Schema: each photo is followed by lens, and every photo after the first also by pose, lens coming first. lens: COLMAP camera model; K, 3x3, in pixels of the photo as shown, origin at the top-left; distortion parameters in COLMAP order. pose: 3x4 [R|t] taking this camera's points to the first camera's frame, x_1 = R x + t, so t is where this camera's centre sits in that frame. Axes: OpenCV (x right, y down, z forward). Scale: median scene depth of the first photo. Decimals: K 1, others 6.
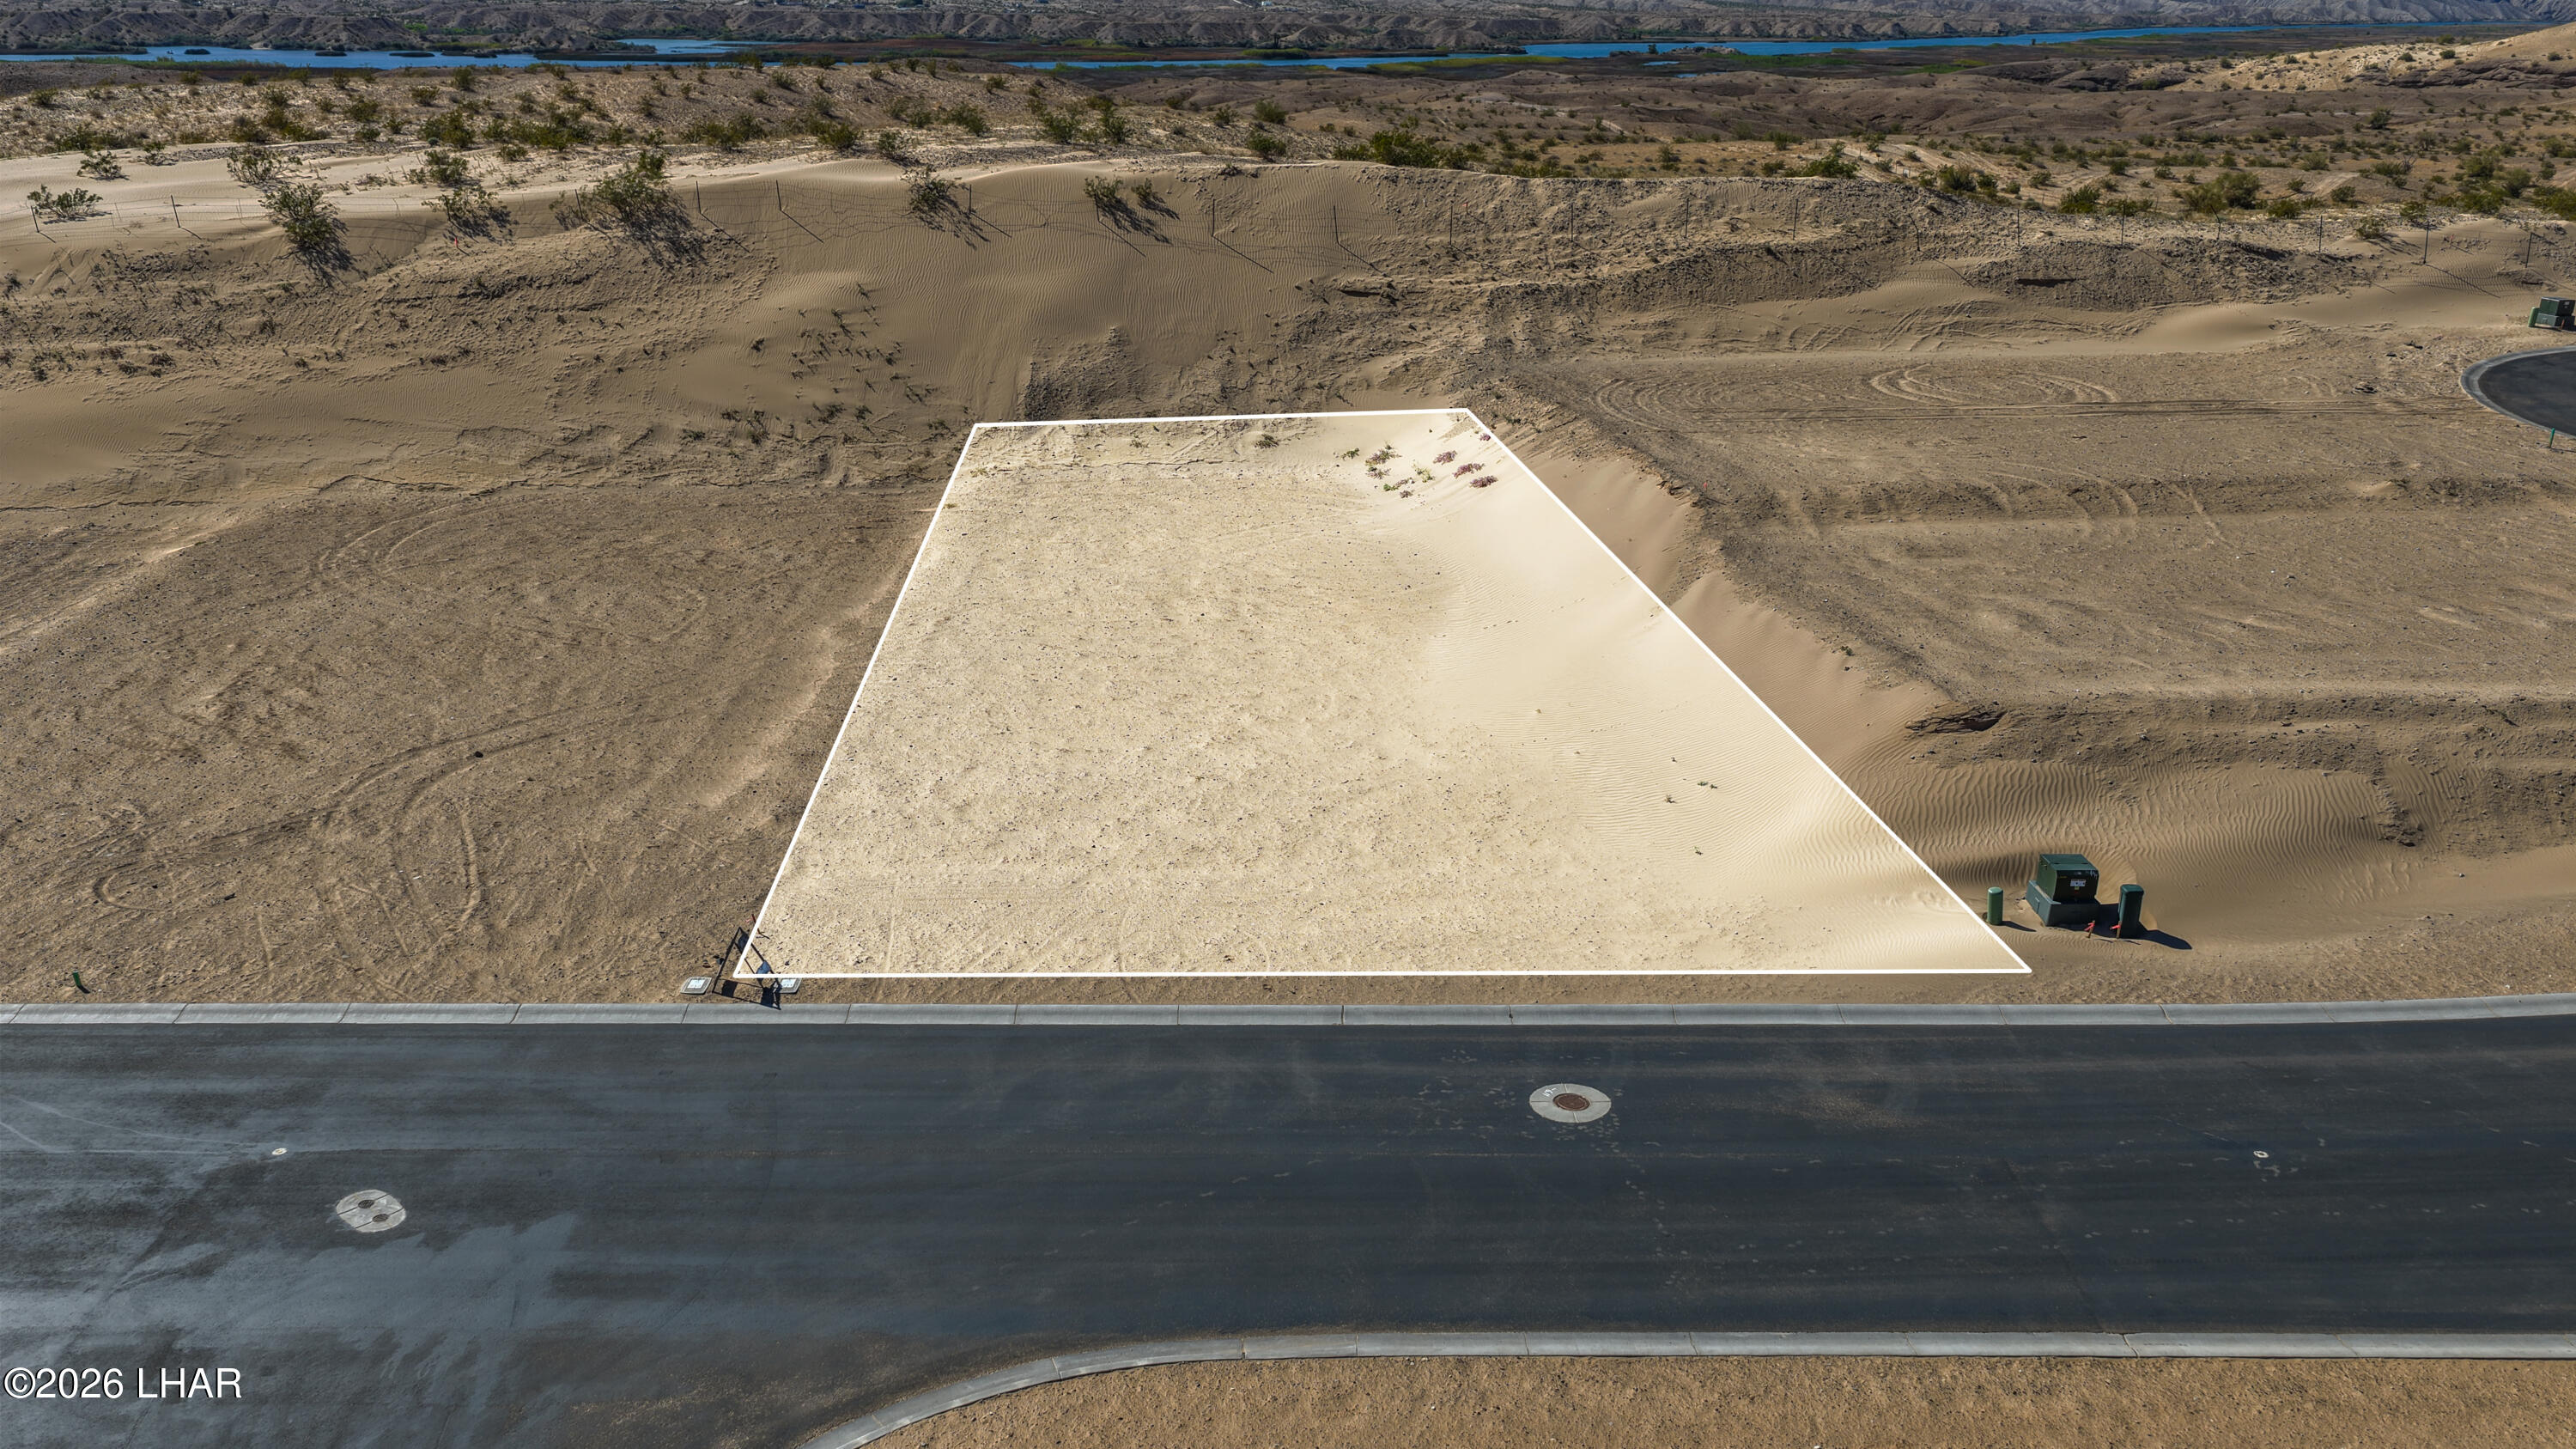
lens RADIAL K [[2142.8, 0, 1292.8], [0, 2142.8, 733.2], [0, 0, 1]] dist [-0.016167, 0.044566]
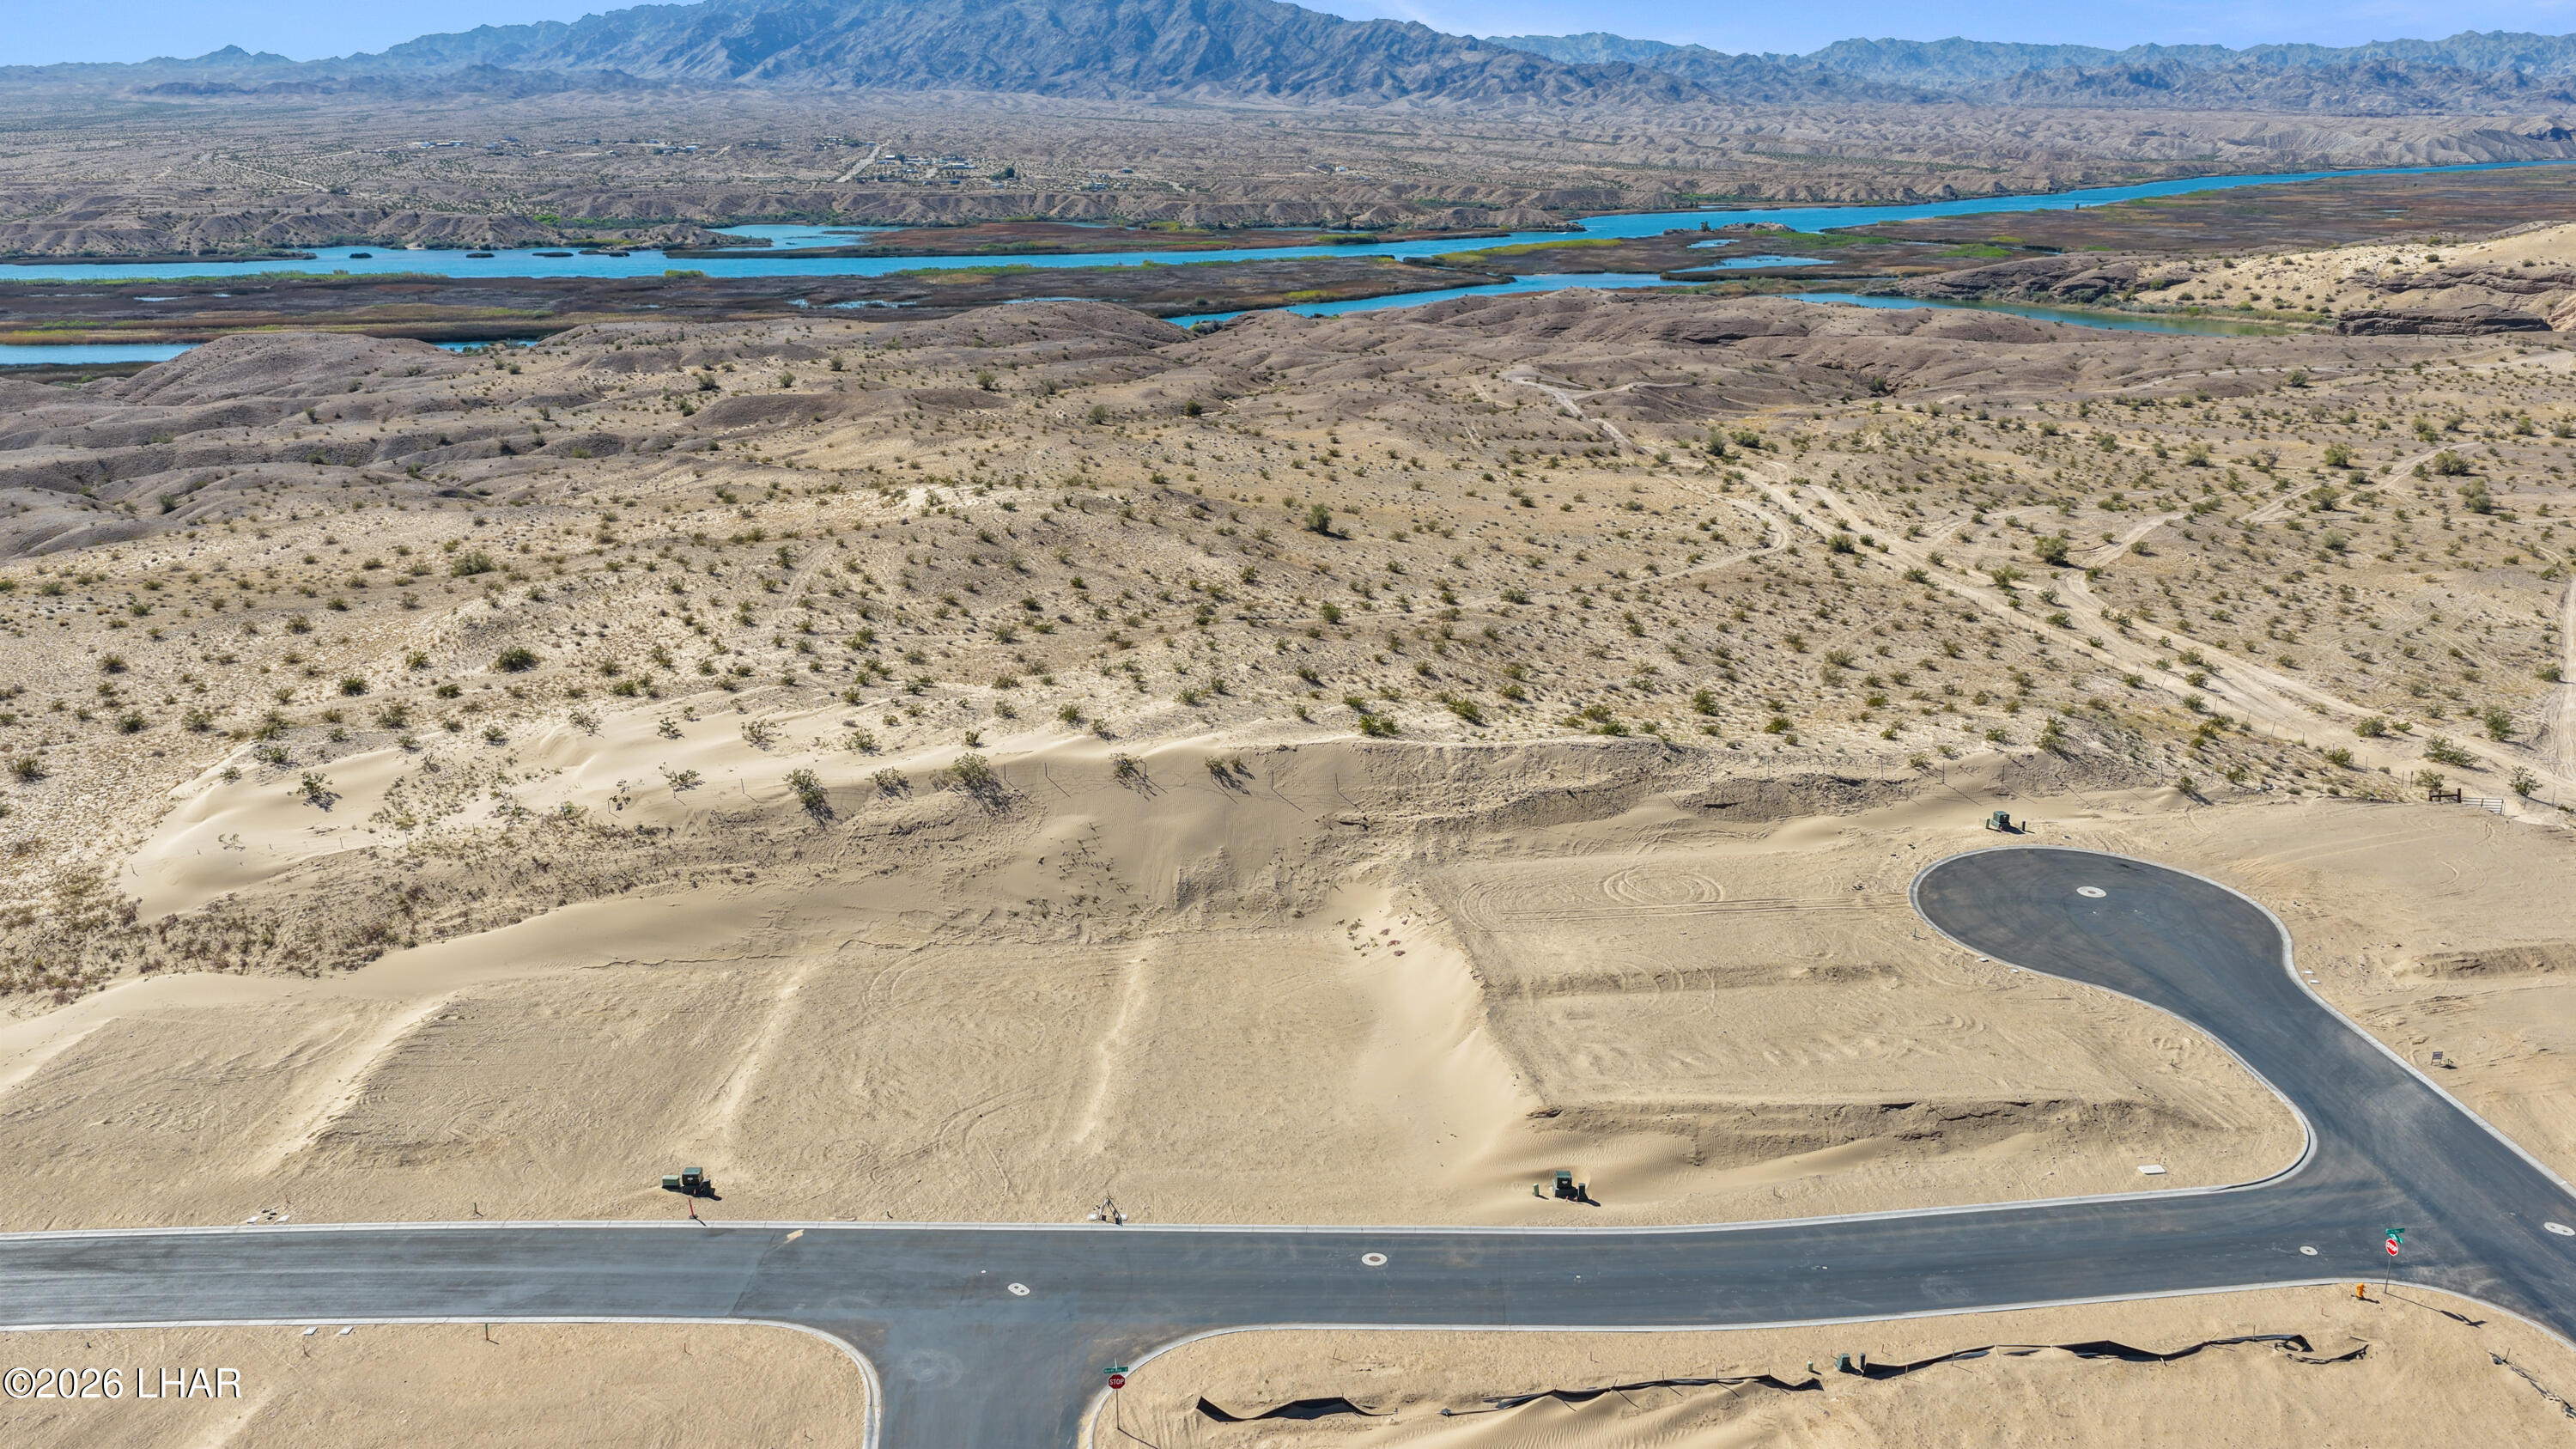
lens RADIAL K [[2142.8, 0, 1292.4], [0, 2142.8, 725.6], [0, 0, 1]] dist [-0.016167, 0.044566]
pose [[0.999342, -0.002191, -0.036217, 0.052447], [-0.000058, 0.998078, -0.061971, -0.180730], [0.036283, 0.061932, 0.997421, -0.954920]]
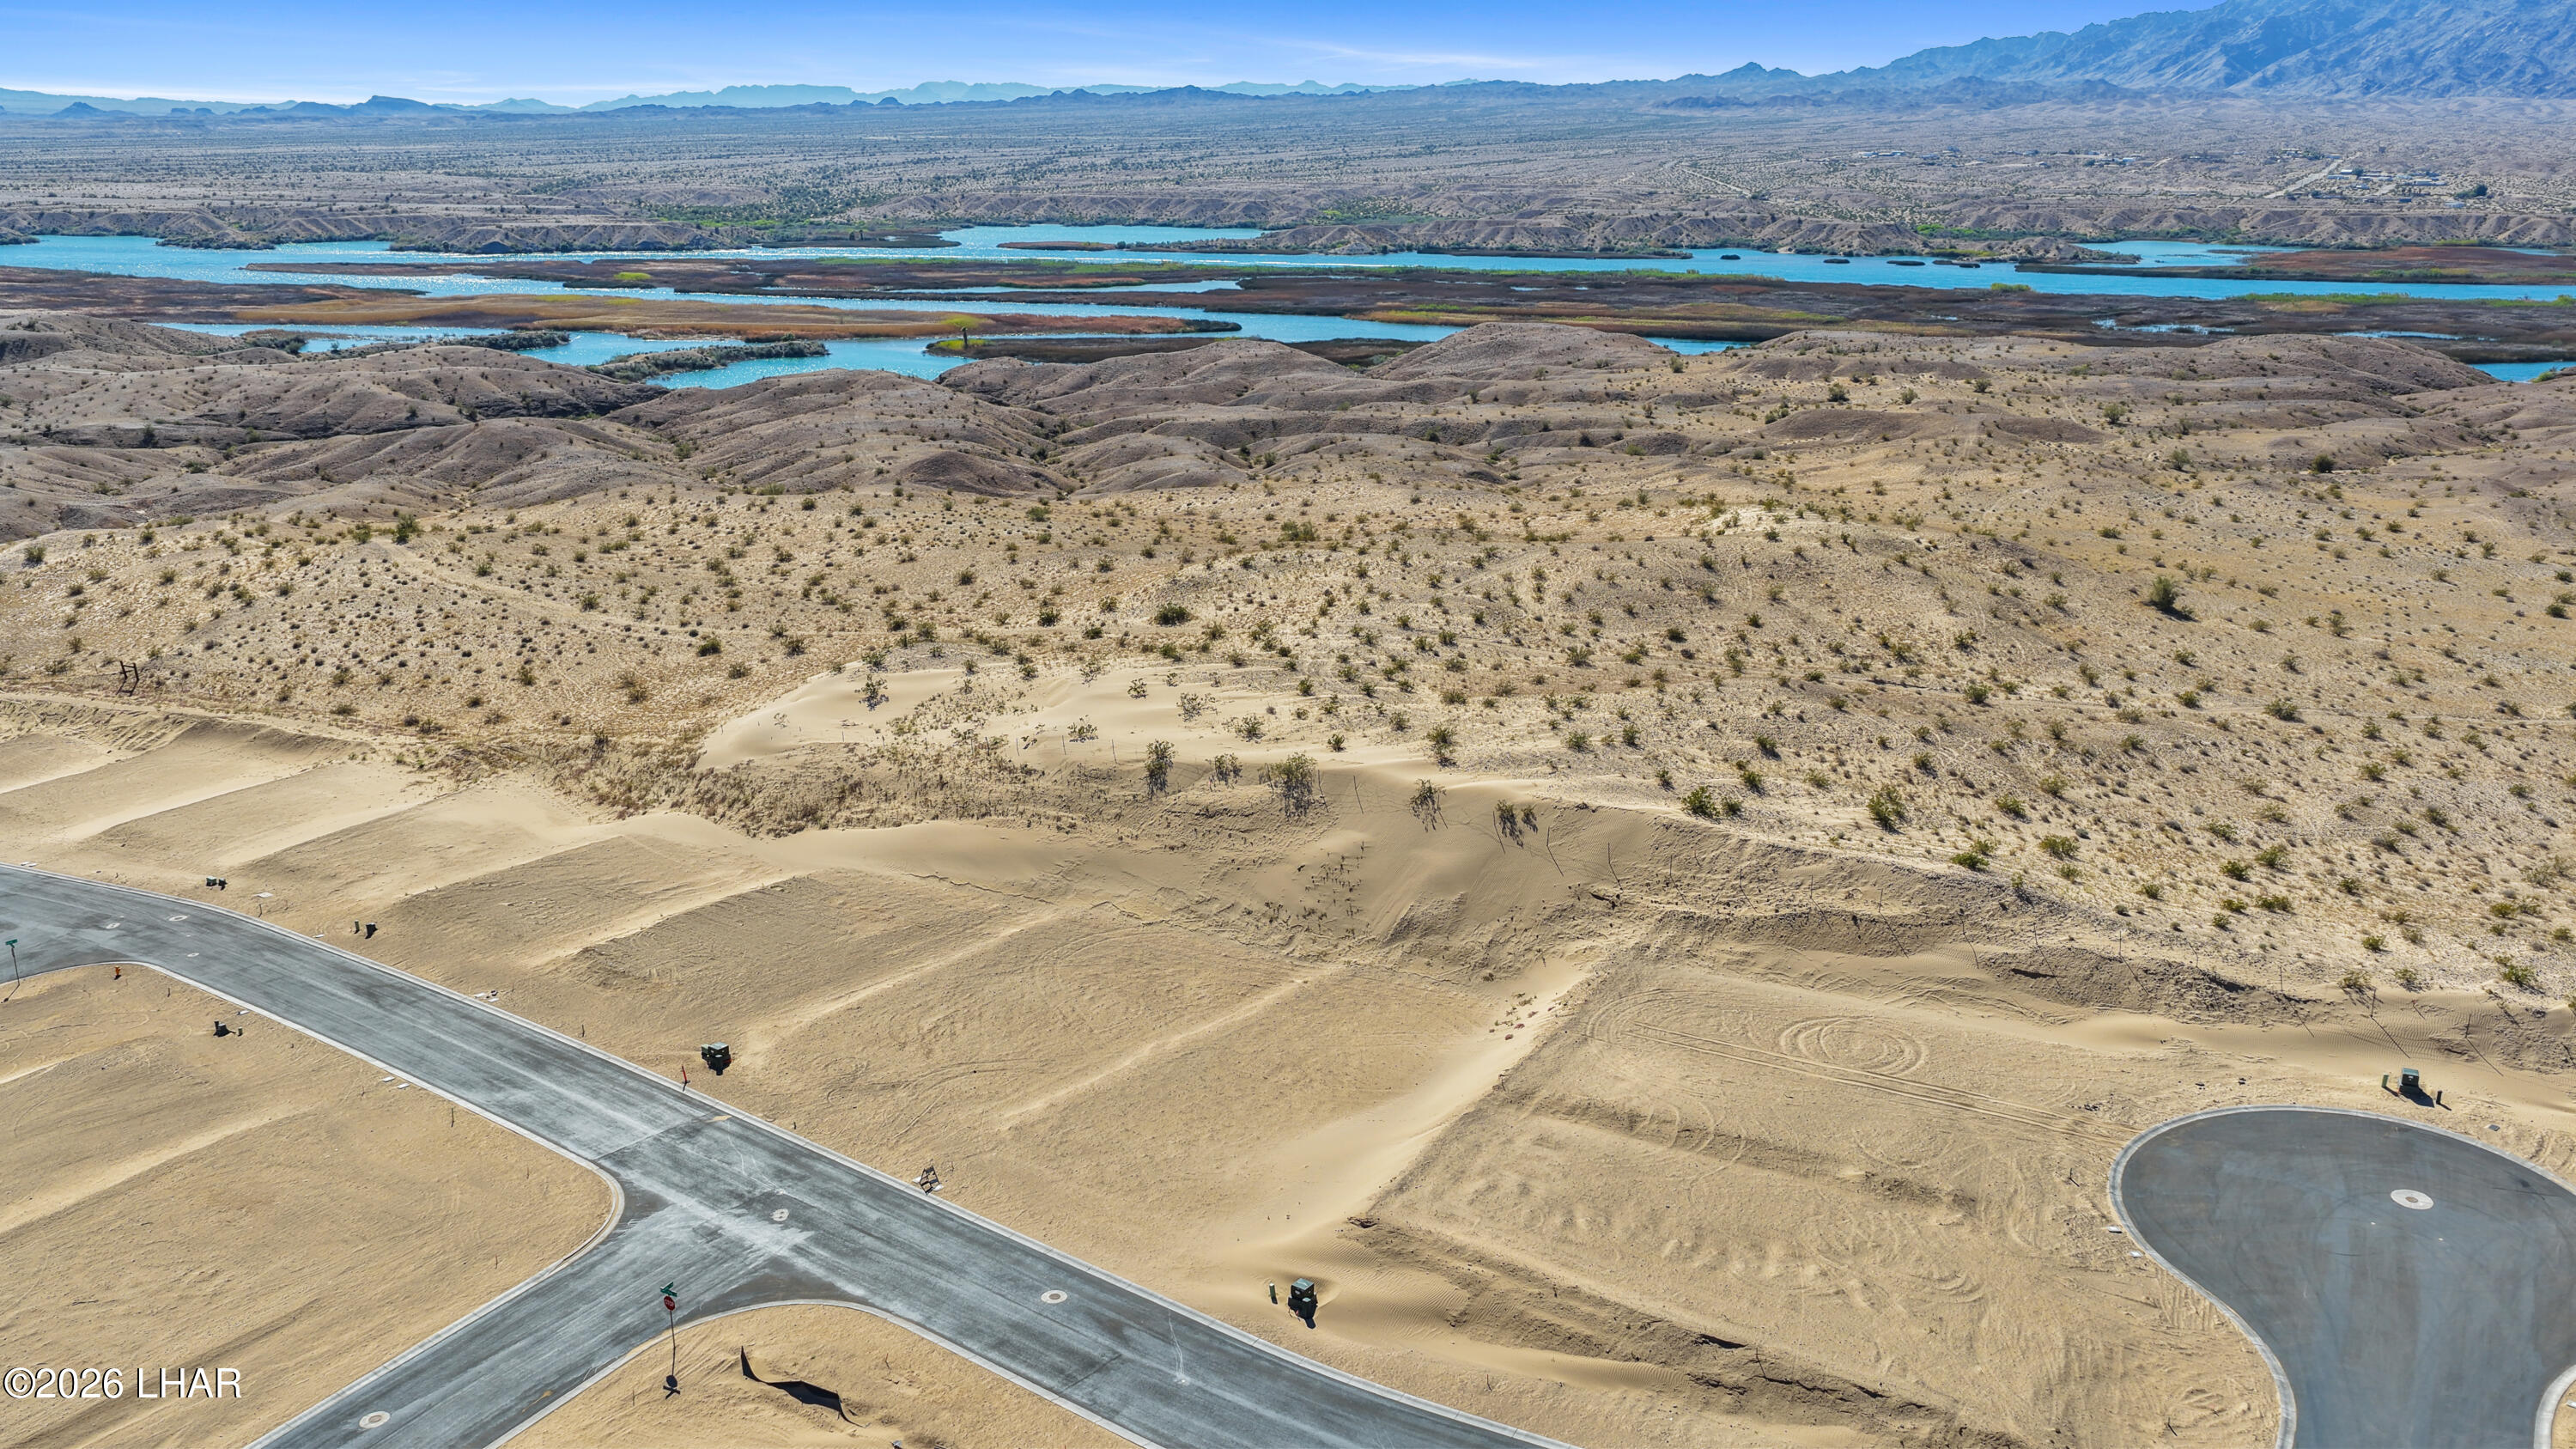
lens RADIAL K [[2142.8, 0, 1291.3], [0, 2142.8, 723.4], [0, 0, 1]] dist [-0.016167, 0.044566]
pose [[0.776000, 0.157958, -0.610634, 0.922754], [-0.201298, 0.979527, -0.002428, -0.301807], [0.597749, 0.124804, 0.791909, -0.586829]]
